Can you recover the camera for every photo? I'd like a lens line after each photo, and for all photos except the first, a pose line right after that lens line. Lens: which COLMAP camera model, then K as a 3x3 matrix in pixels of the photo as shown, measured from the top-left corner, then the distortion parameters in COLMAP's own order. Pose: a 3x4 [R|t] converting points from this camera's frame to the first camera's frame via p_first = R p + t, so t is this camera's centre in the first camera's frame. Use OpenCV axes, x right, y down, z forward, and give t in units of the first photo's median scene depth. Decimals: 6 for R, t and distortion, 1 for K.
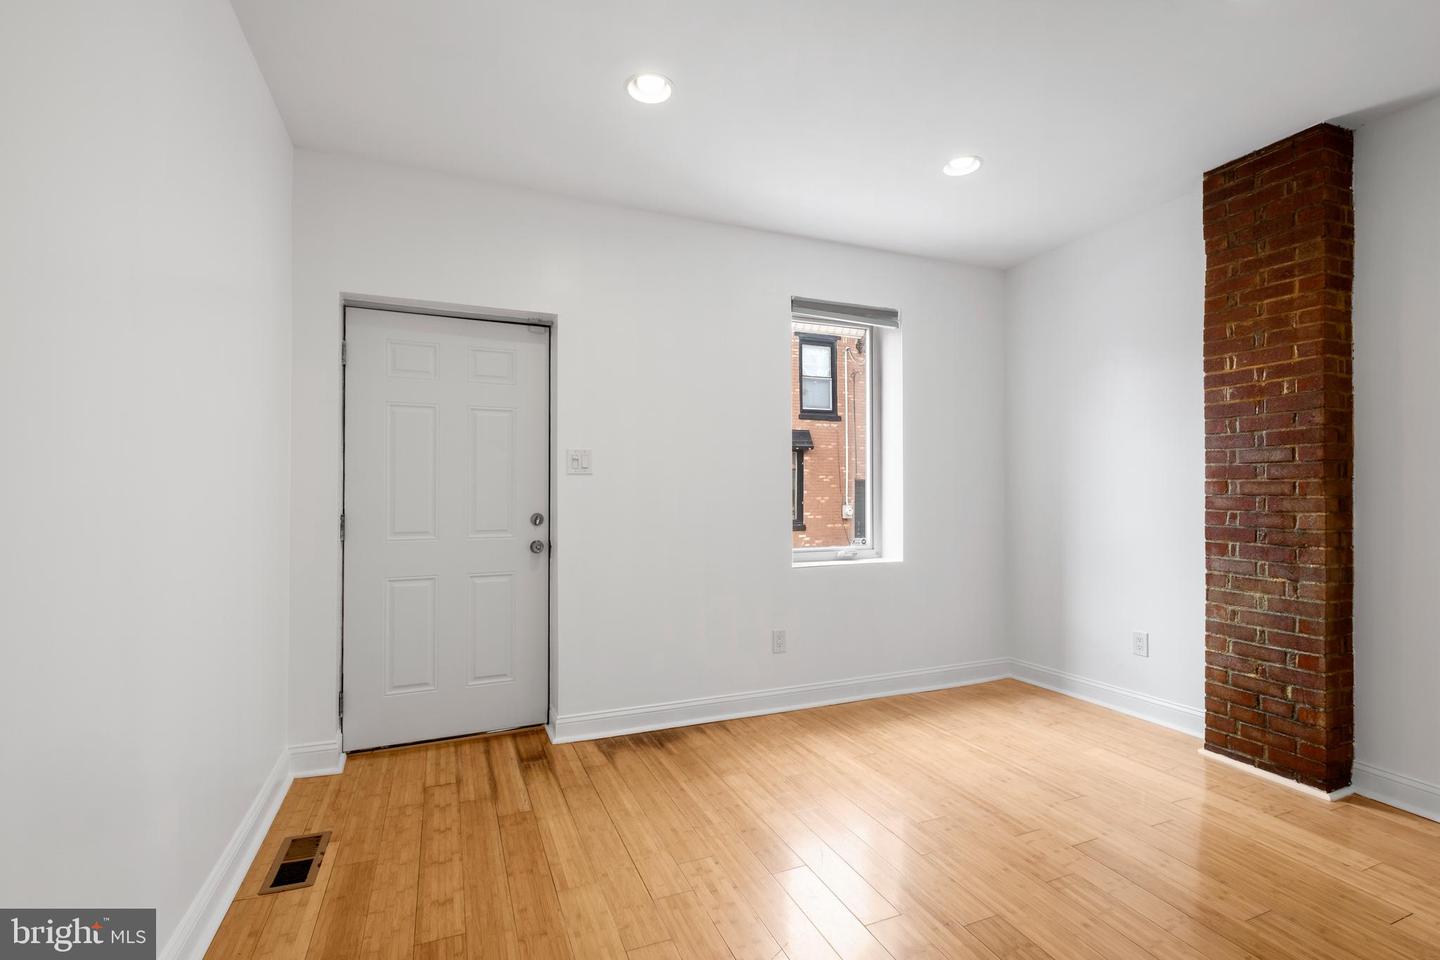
lens RADIAL K [[650.9, 0, 713.6], [0, 650.9, 475.2], [0, 0, 1]] dist [0.002250, -0.000187]
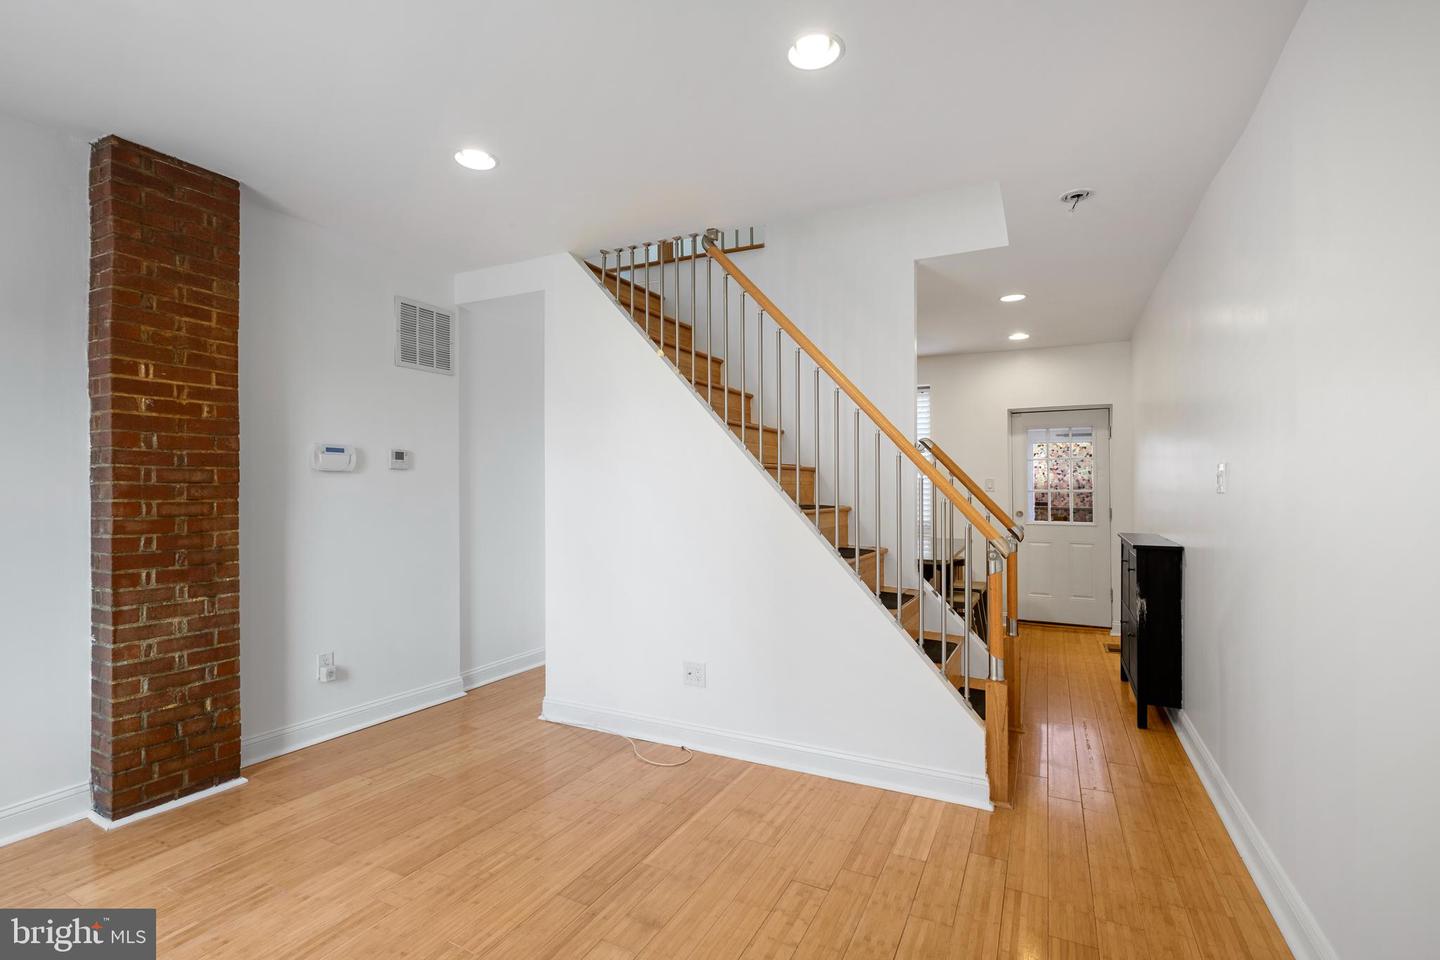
lens RADIAL K [[644.9, 0, 677.4], [0, 644.9, 483.7], [0, 0, 1]] dist [0.000670, 0.000025]
pose [[-0.609214, 0.013158, 0.792897, -0.371977], [-0.014762, 0.999501, -0.027929, -0.001784], [-0.792869, -0.028720, -0.608715, 0.990589]]
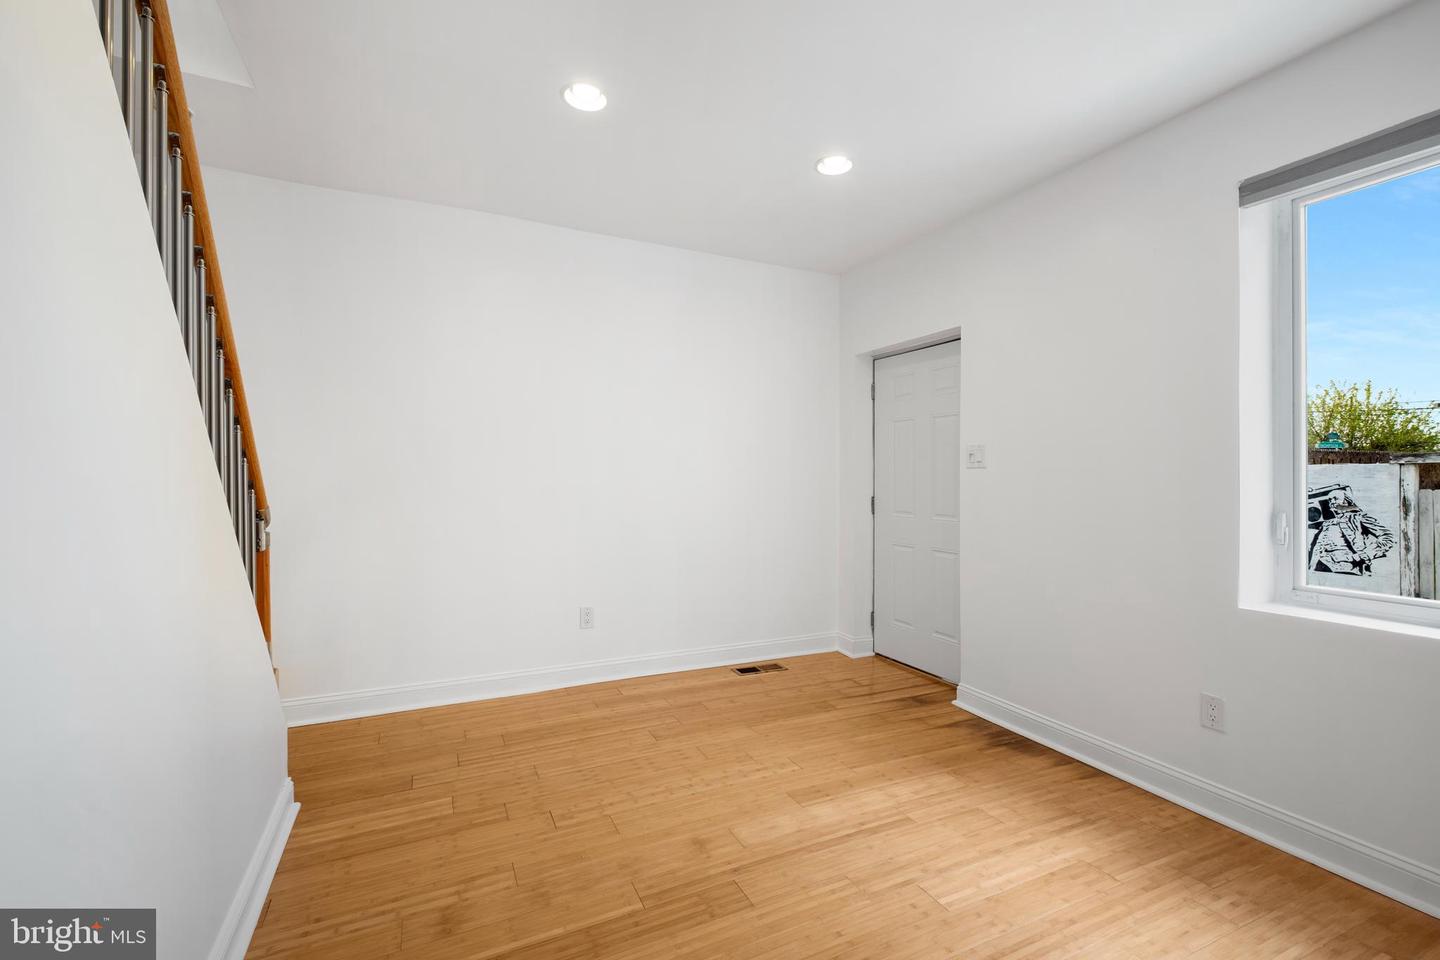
lens RADIAL K [[621.6, 0, 720.0], [0, 621.6, 480.0], [0, 0, 1]] dist [-0.000571, -0.000261]
pose [[0.047662, 0.006725, -0.998841, 0.898845], [0.014224, 0.999871, 0.007411, 0.005093], [0.998762, -0.014561, 0.047560, 0.590883]]
